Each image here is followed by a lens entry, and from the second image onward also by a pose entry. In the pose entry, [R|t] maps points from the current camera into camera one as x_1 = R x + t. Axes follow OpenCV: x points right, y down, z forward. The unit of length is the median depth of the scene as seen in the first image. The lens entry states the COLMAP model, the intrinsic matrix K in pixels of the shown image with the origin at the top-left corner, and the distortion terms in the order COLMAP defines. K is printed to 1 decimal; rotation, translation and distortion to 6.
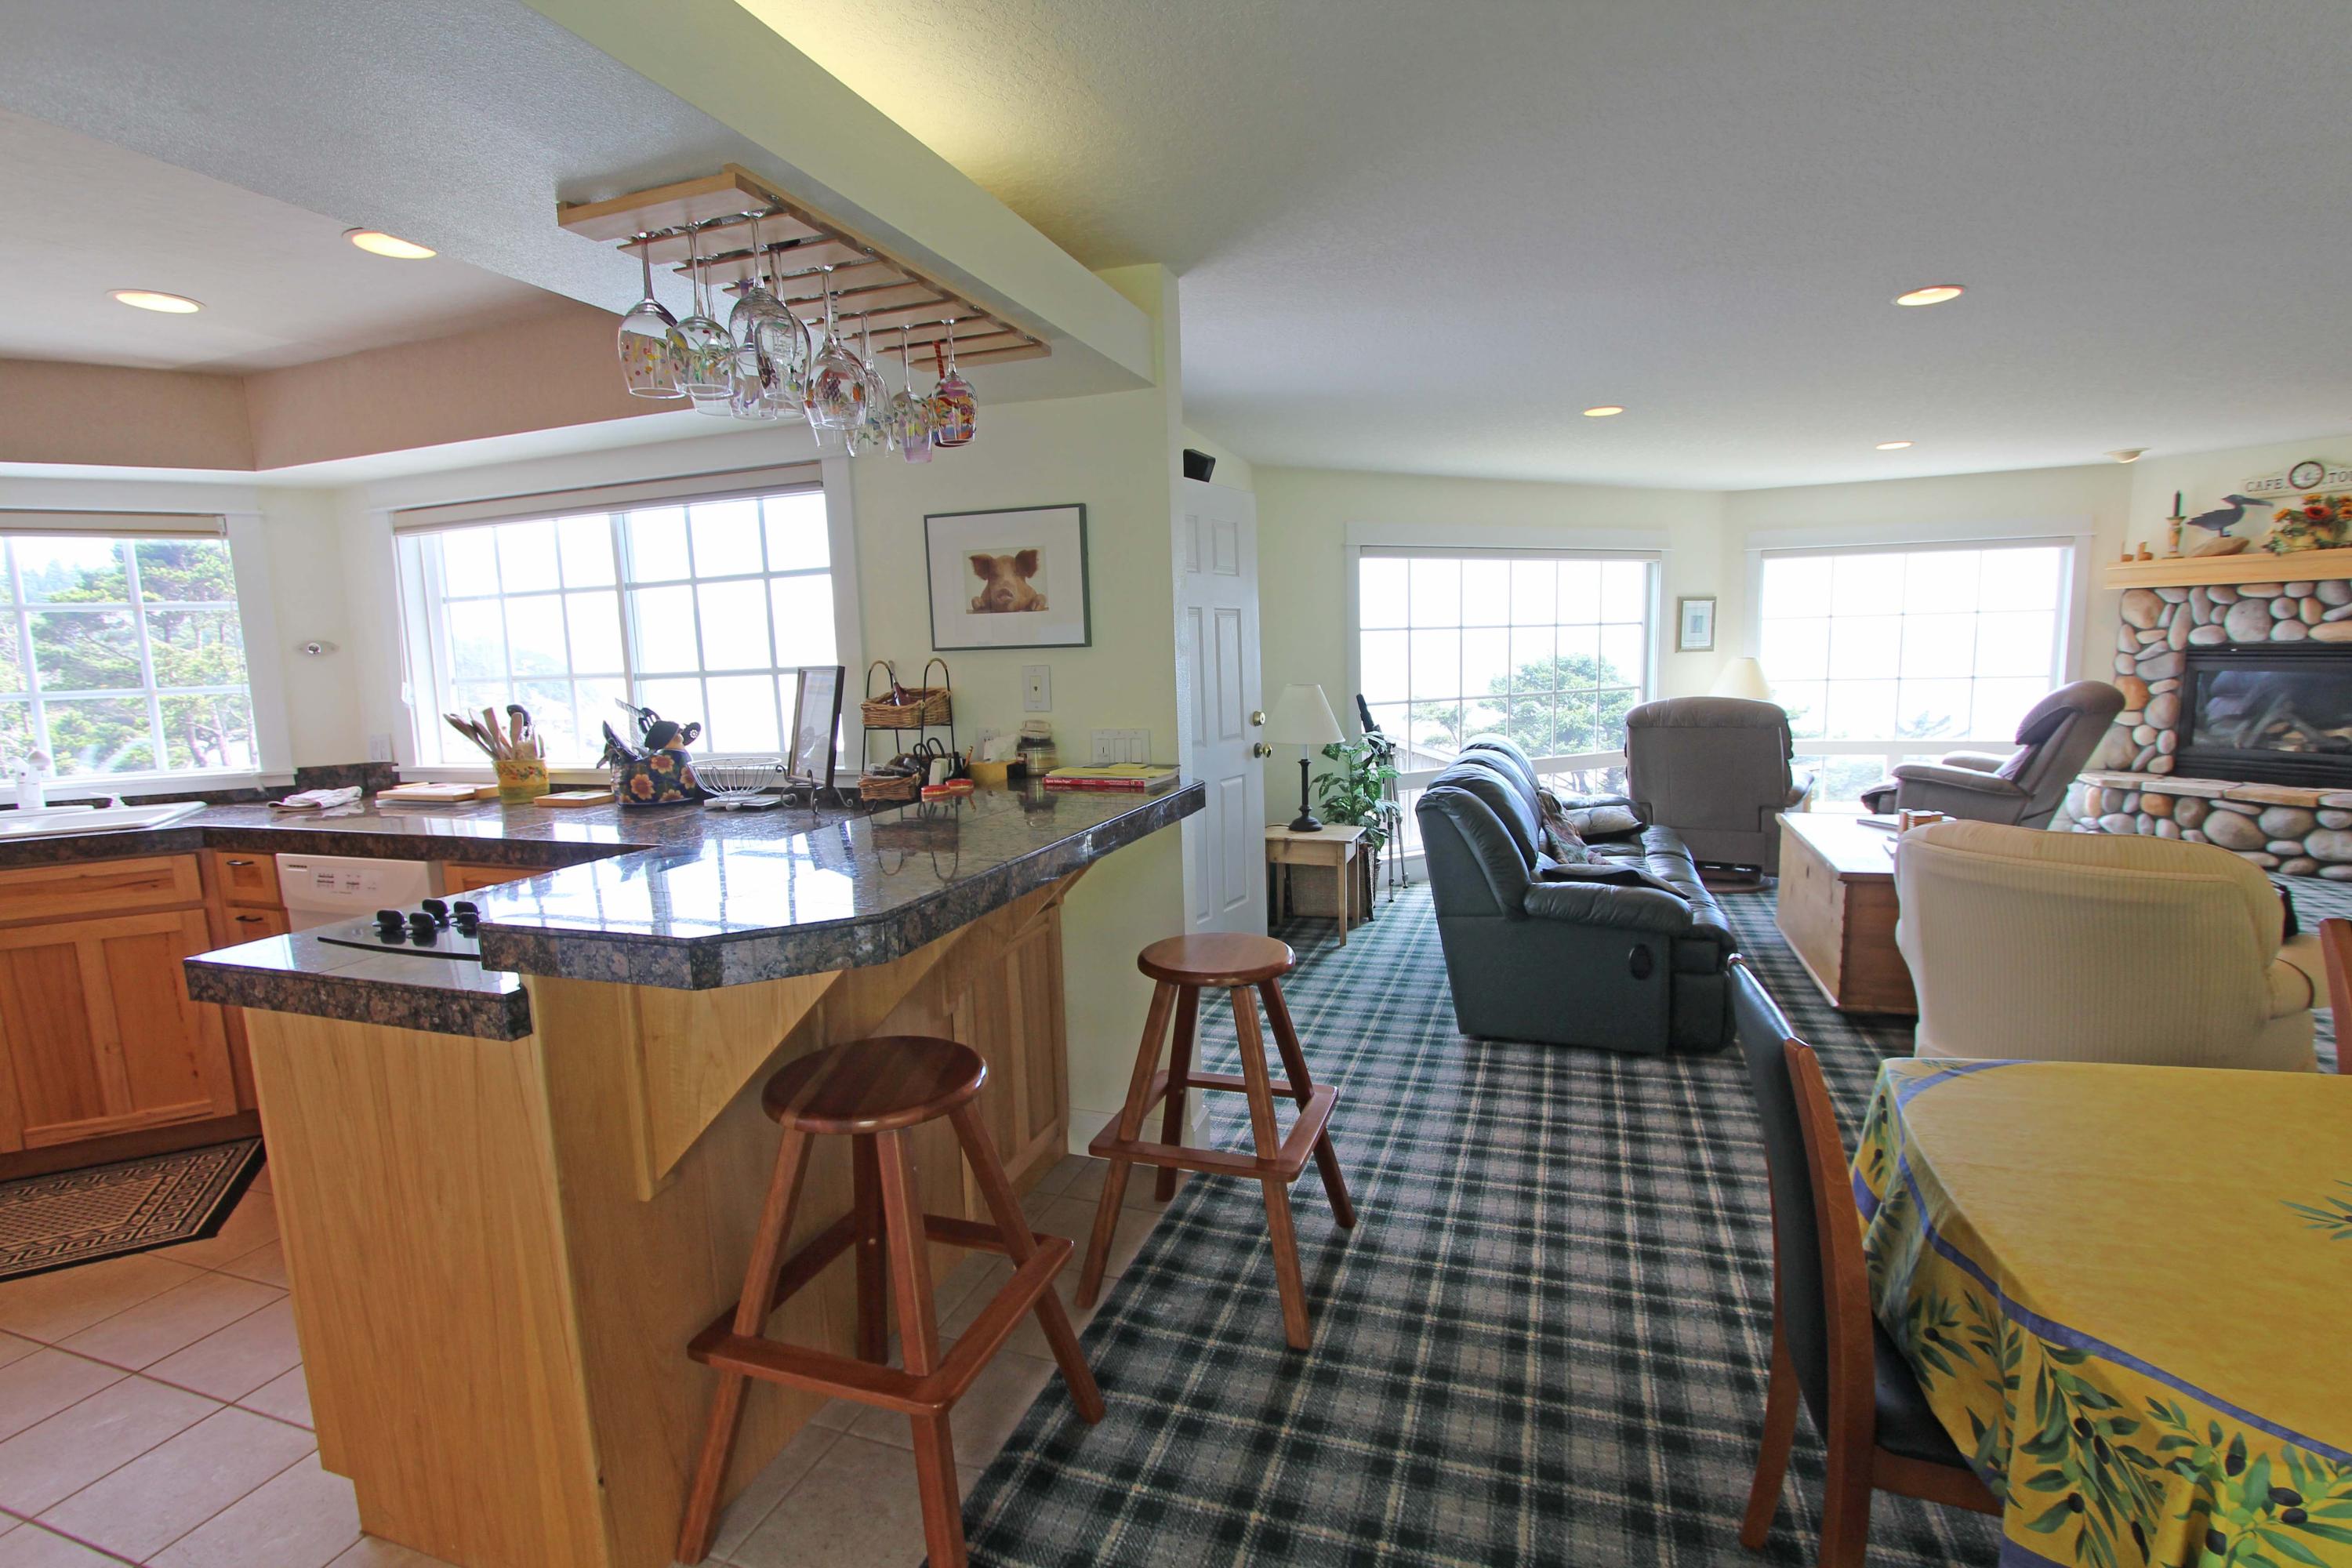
lens RADIAL K [[1082.0, 0, 1196.7], [0, 1082.0, 801.2], [0, 0, 1]] dist [-0.016708, 0.001616]
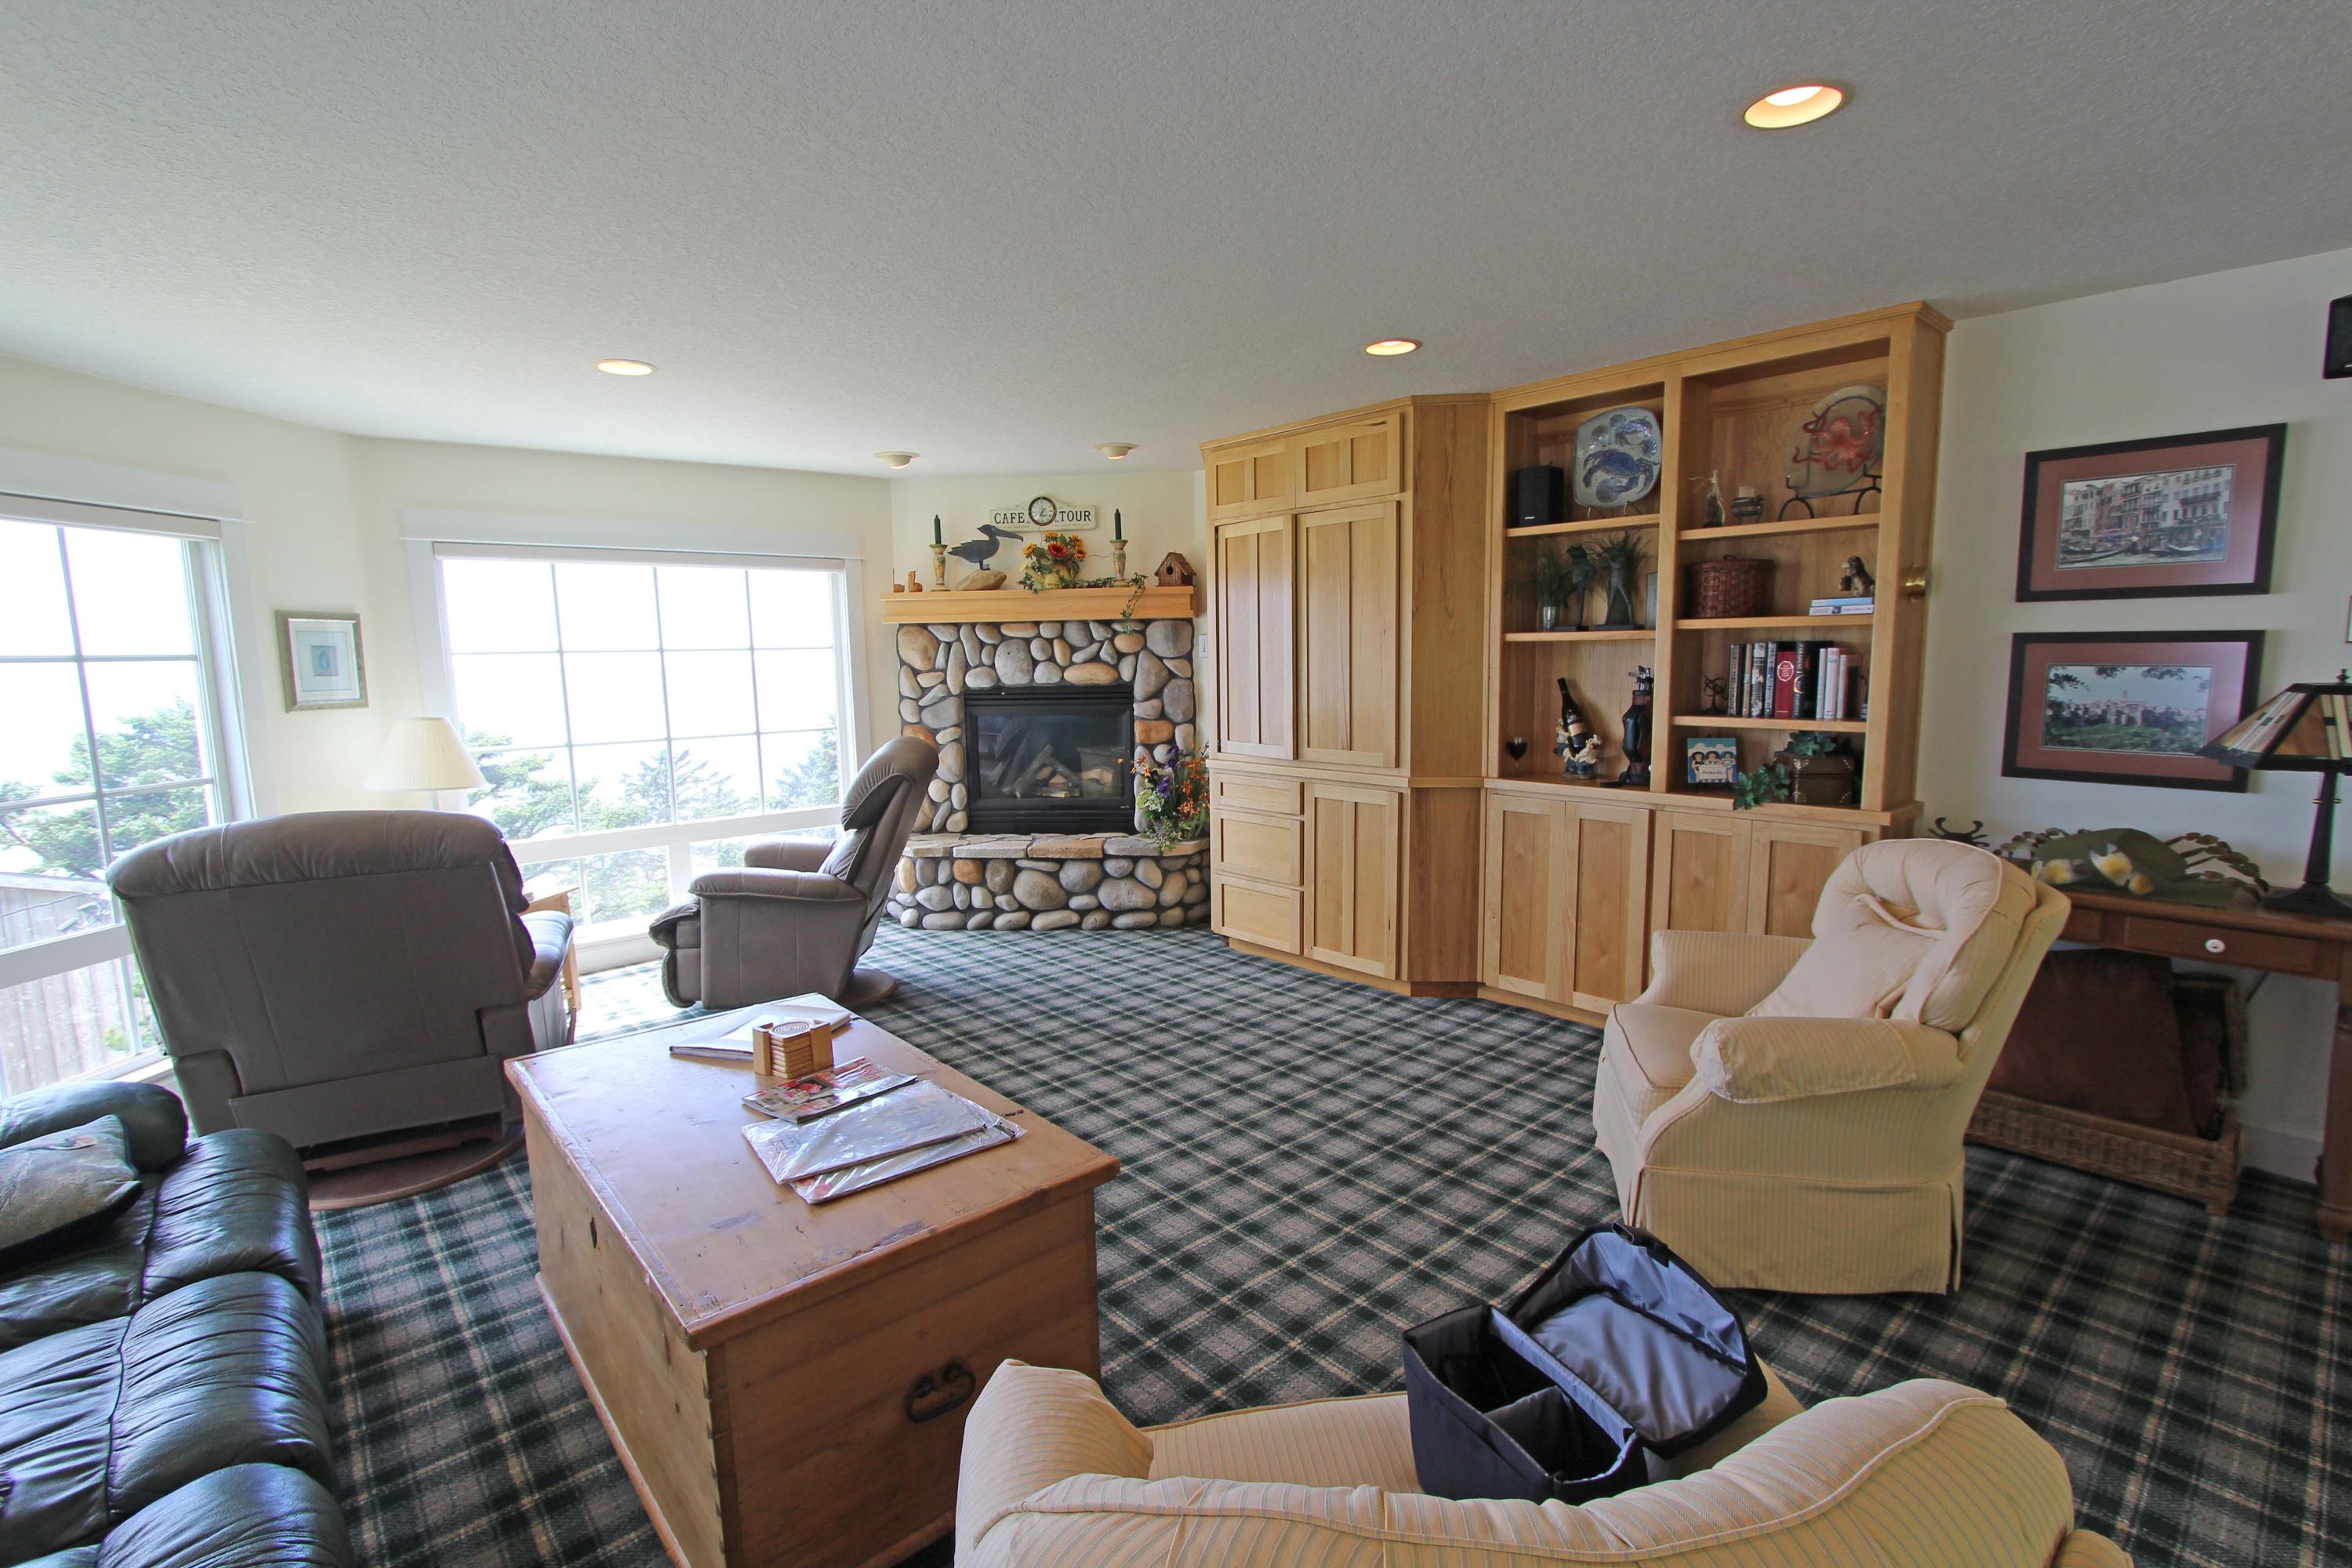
lens RADIAL K [[1082.0, 0, 1195.4], [0, 1082.0, 794.5], [0, 0, 1]] dist [-0.016708, 0.001616]
pose [[0.492879, -0.093478, 0.865062, 0.234118], [0.129349, 0.991037, 0.033393, -0.064925], [-0.860430, 0.095436, 0.500553, 0.396322]]
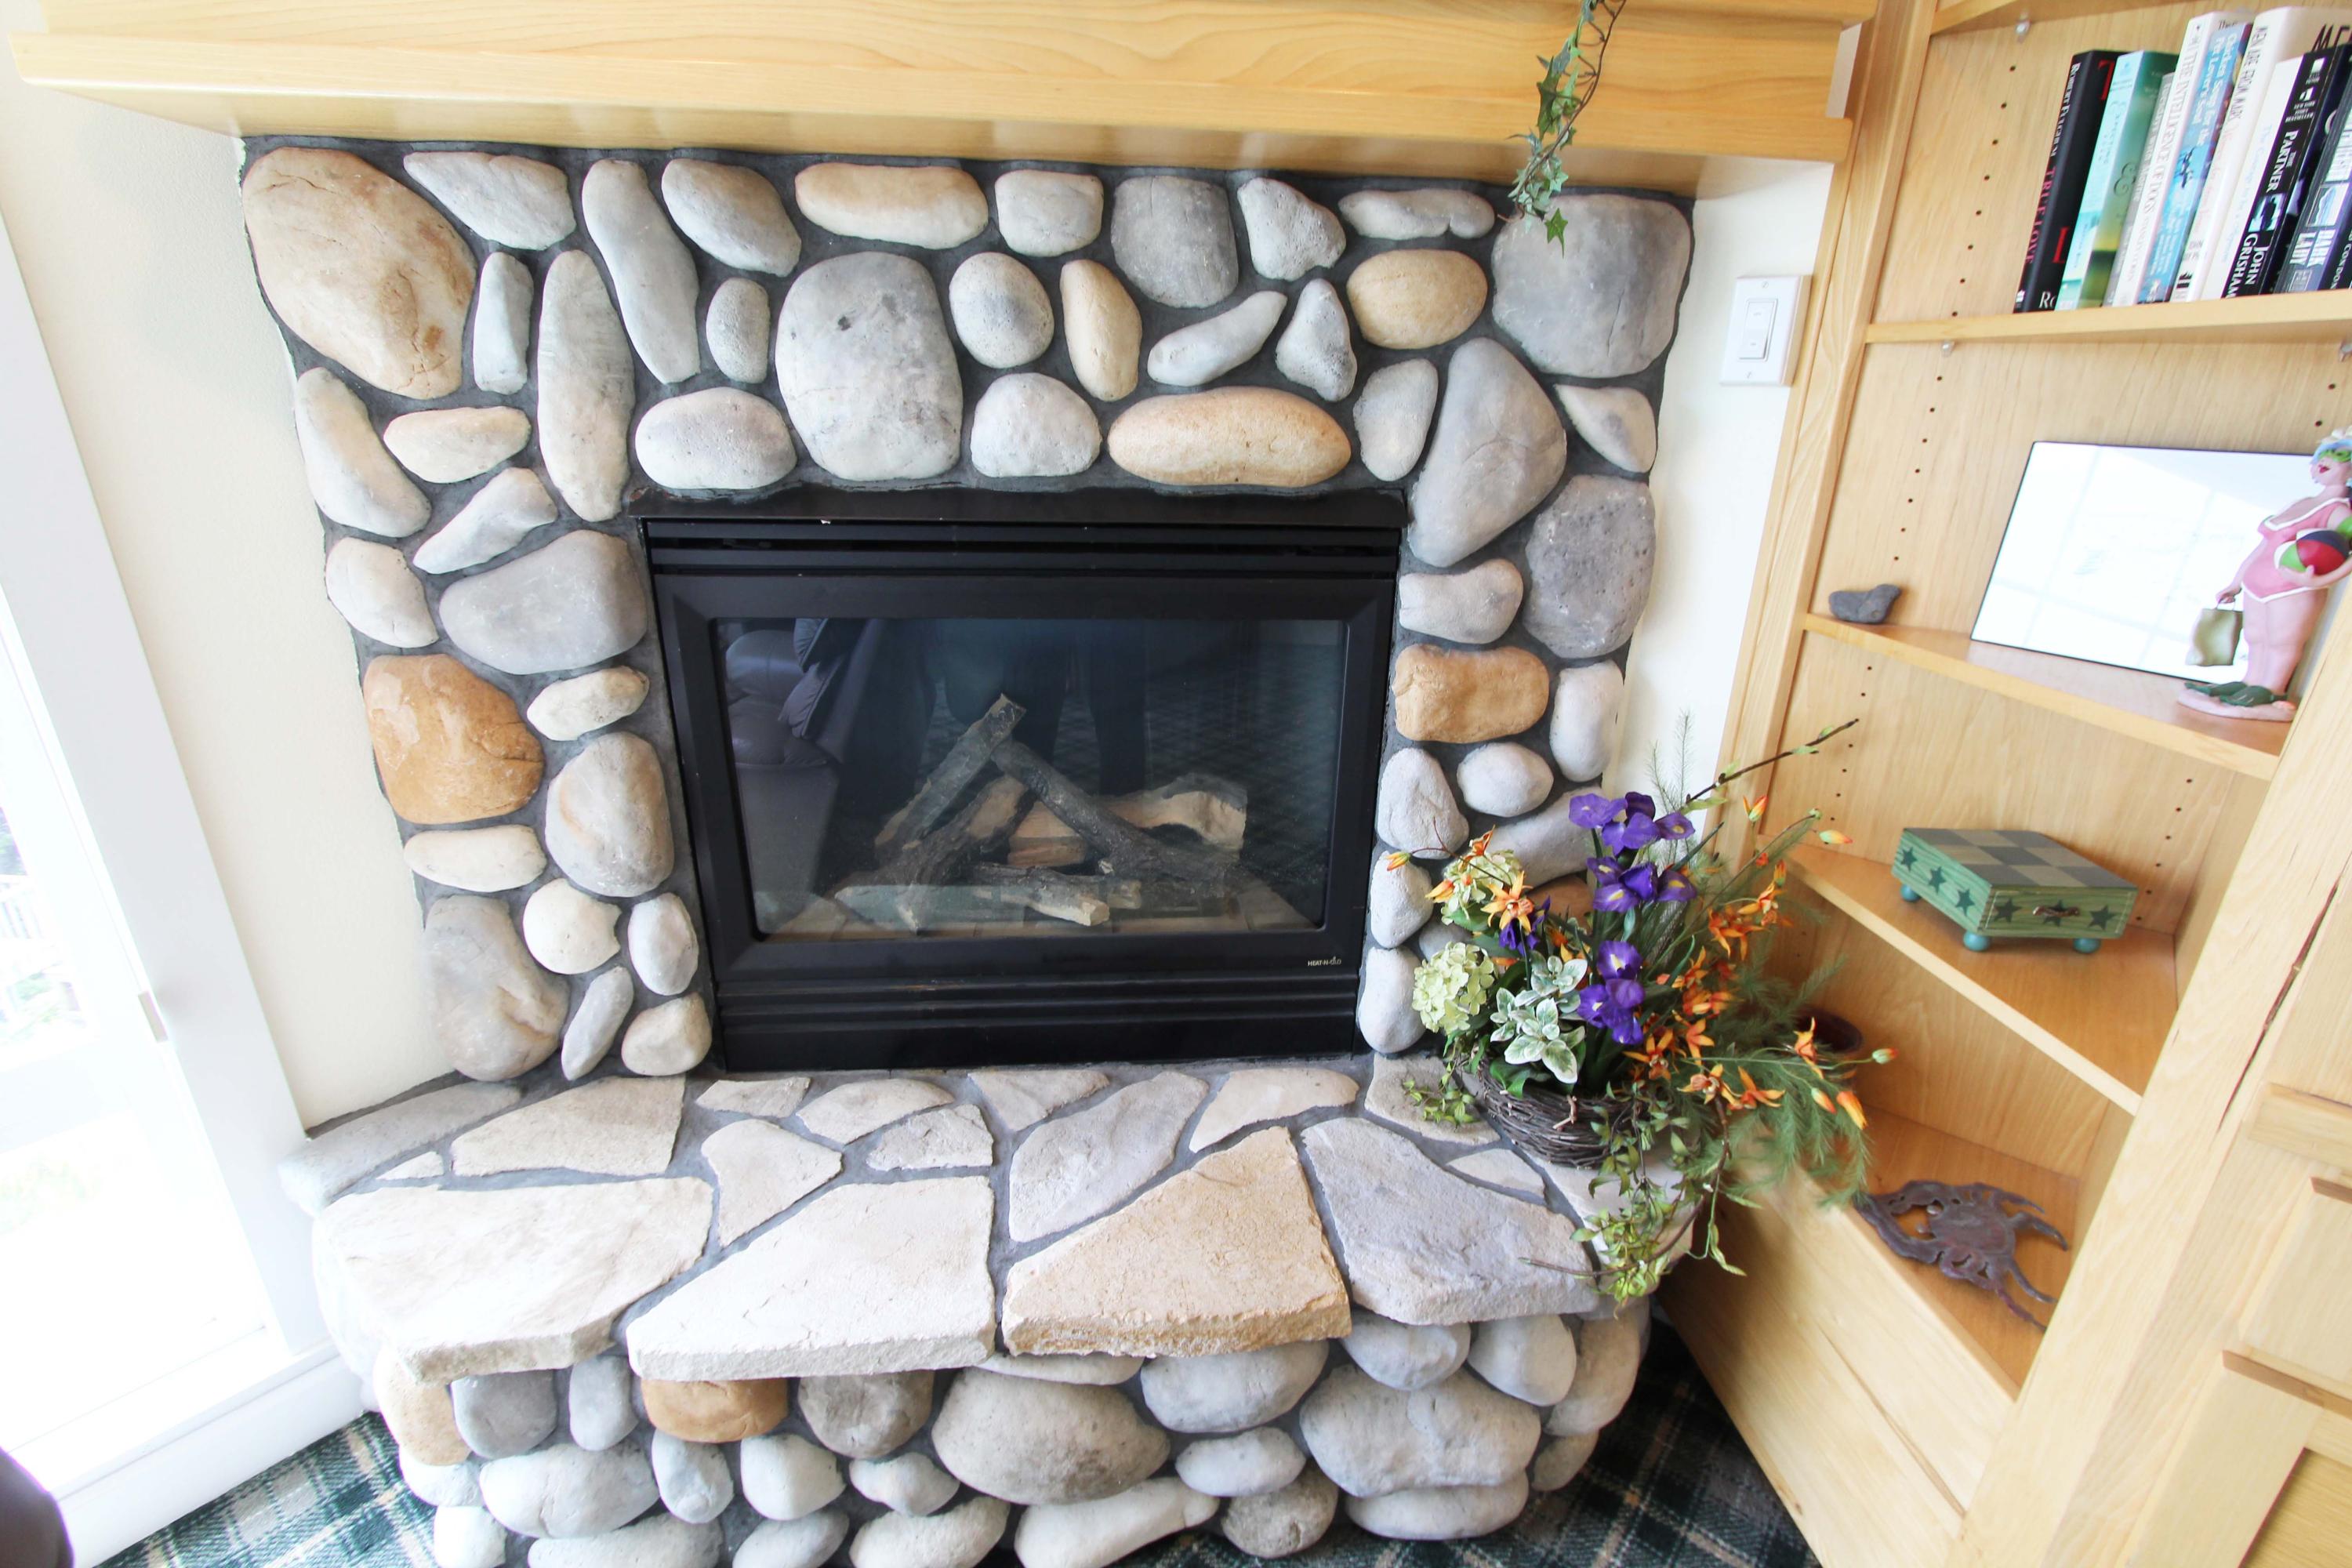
lens RADIAL K [[1082.0, 0, 1188.3], [0, 1082.0, 804.1], [0, 0, 1]] dist [-0.016708, 0.001616]
pose [[0.356548, -0.300734, 0.884552, 0.798084], [0.105349, 0.953680, 0.281772, -0.141041], [-0.928318, -0.007279, 0.371715, 0.860161]]
